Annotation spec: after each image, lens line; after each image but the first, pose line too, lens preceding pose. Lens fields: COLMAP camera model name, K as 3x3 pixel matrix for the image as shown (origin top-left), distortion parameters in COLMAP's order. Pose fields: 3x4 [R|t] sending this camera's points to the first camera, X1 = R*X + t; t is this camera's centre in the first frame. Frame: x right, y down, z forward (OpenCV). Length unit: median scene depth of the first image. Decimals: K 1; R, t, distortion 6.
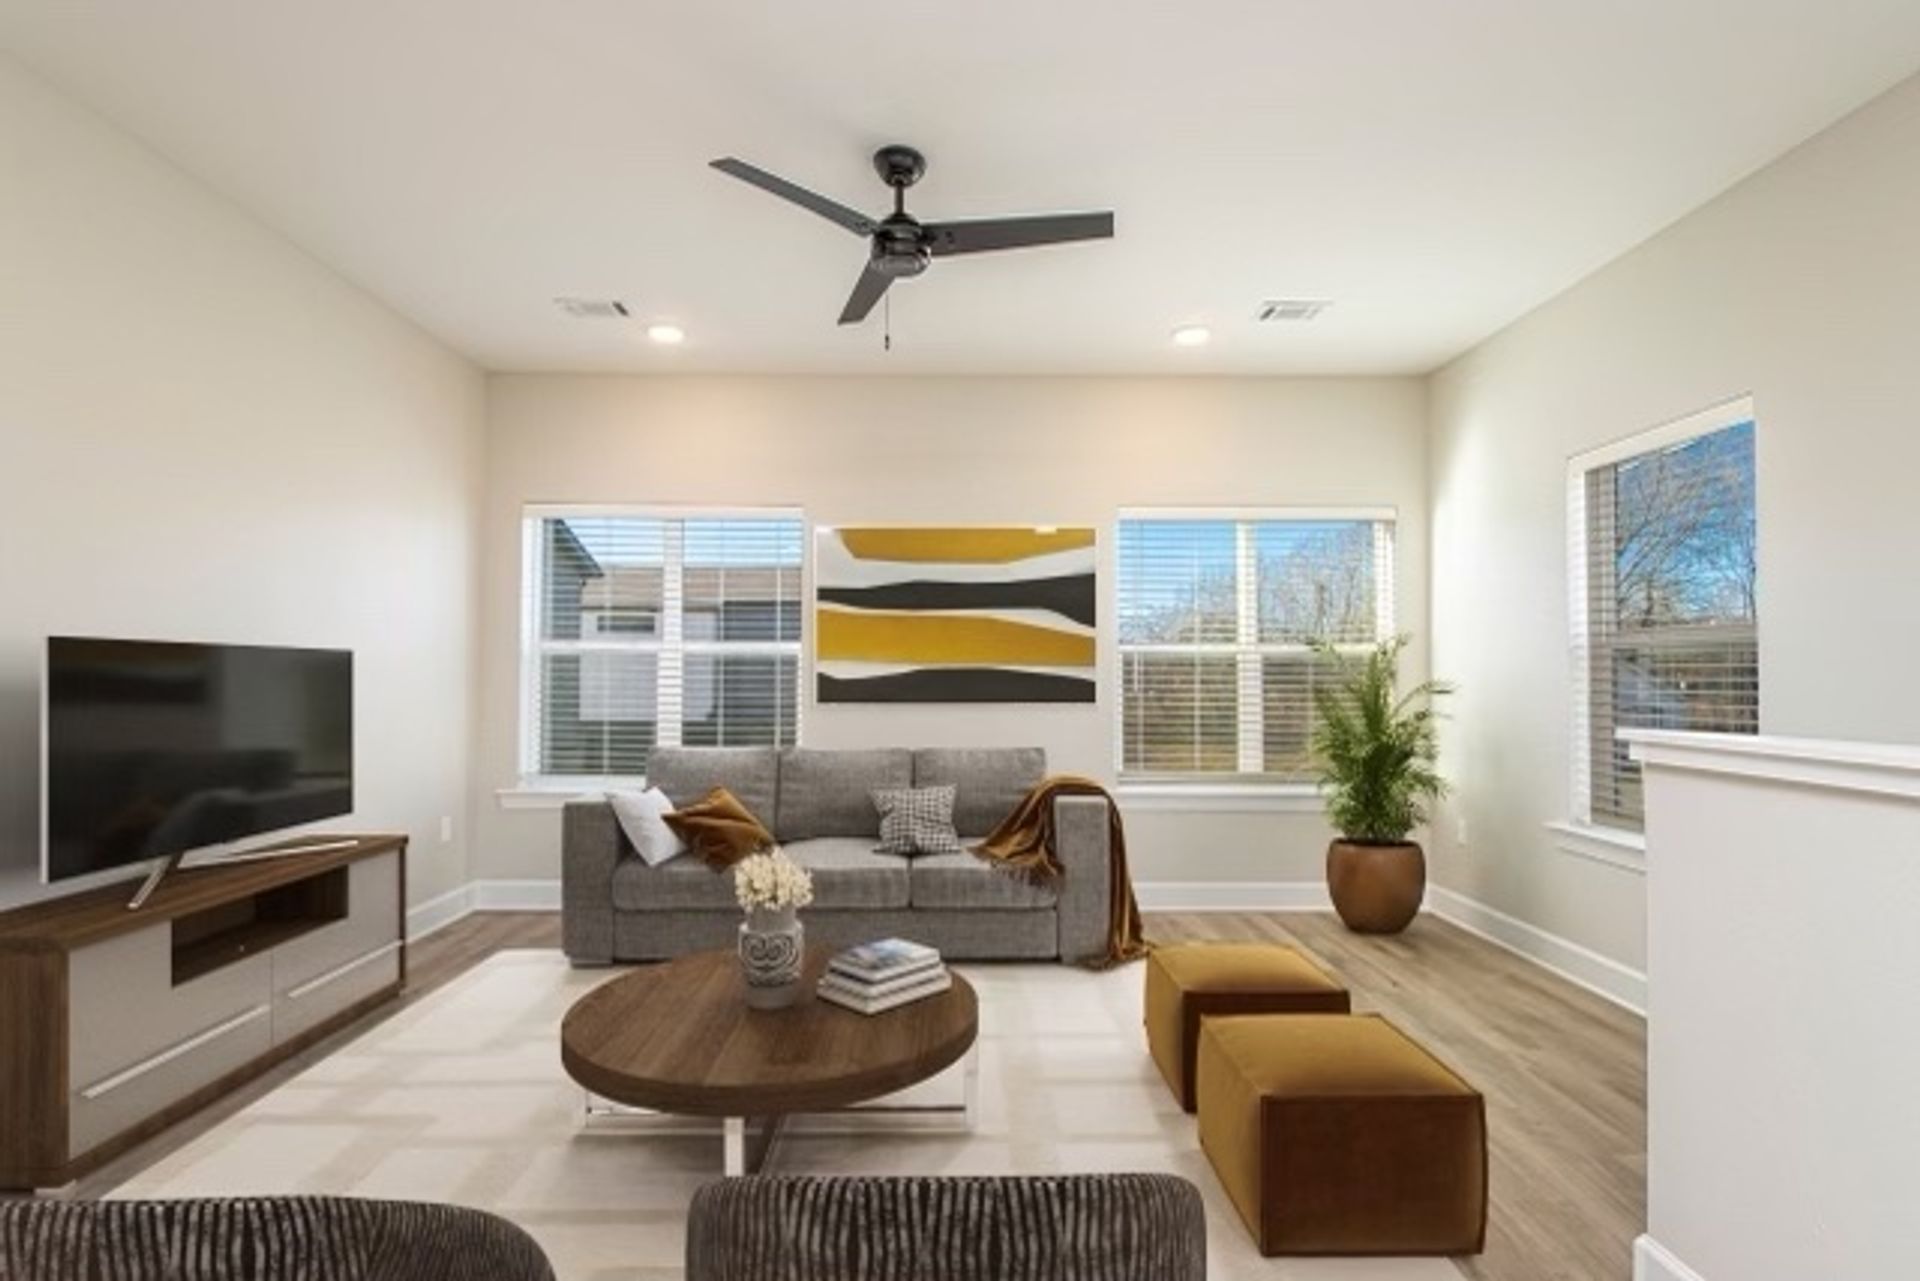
lens RADIAL K [[926.3, 0, 970.7], [0, 926.3, 670.1], [0, 0, 1]] dist [0.015050, -0.000310]
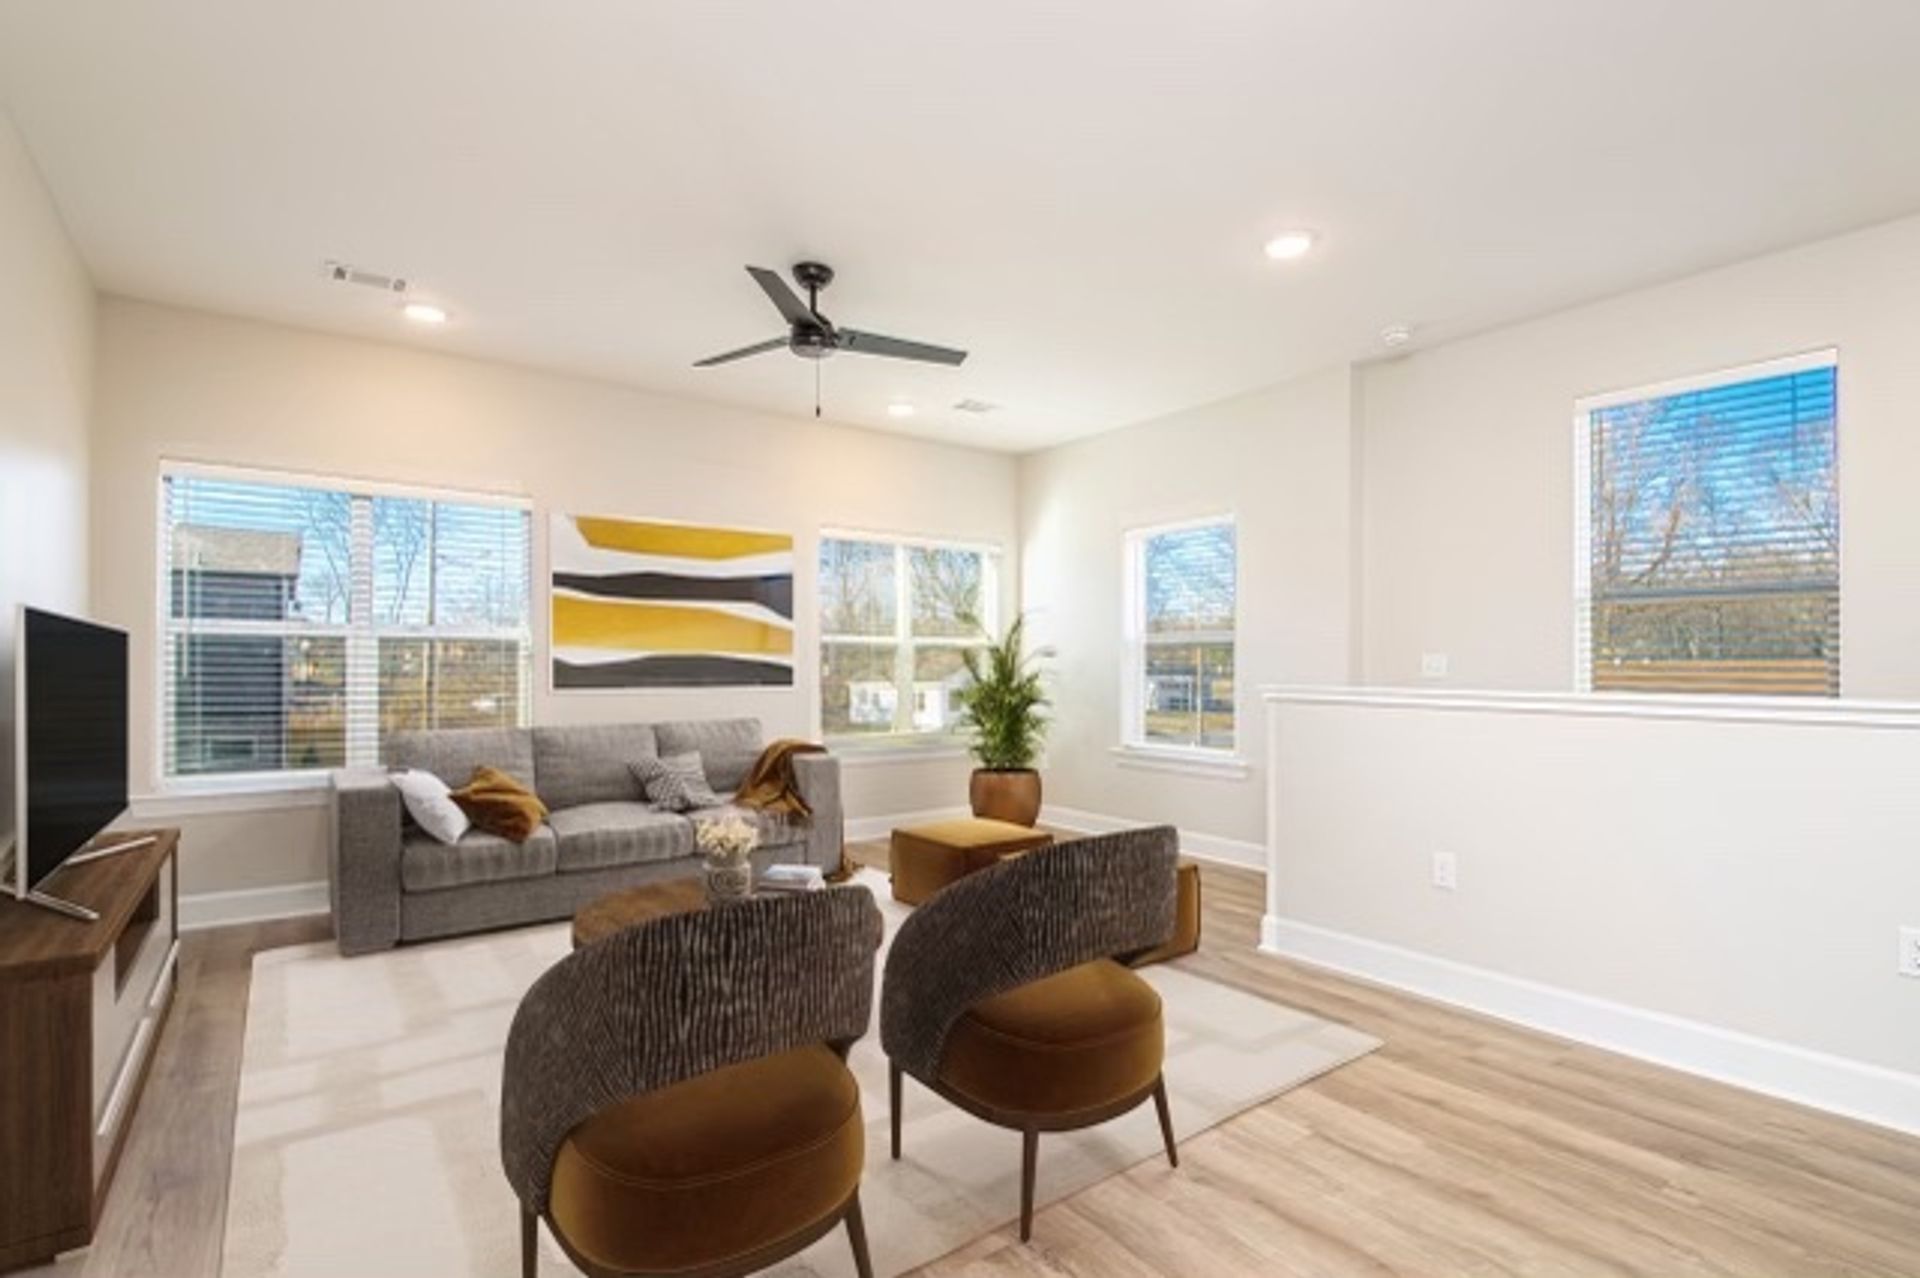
lens RADIAL K [[926.3, 0, 953.5], [0, 926.3, 649.6], [0, 0, 1]] dist [0.015050, -0.000310]
pose [[0.819230, 0.008905, 0.573395, -0.457557], [-0.004092, 0.999945, -0.009683, 0.006835], [-0.573450, 0.005586, 0.819222, -0.145730]]
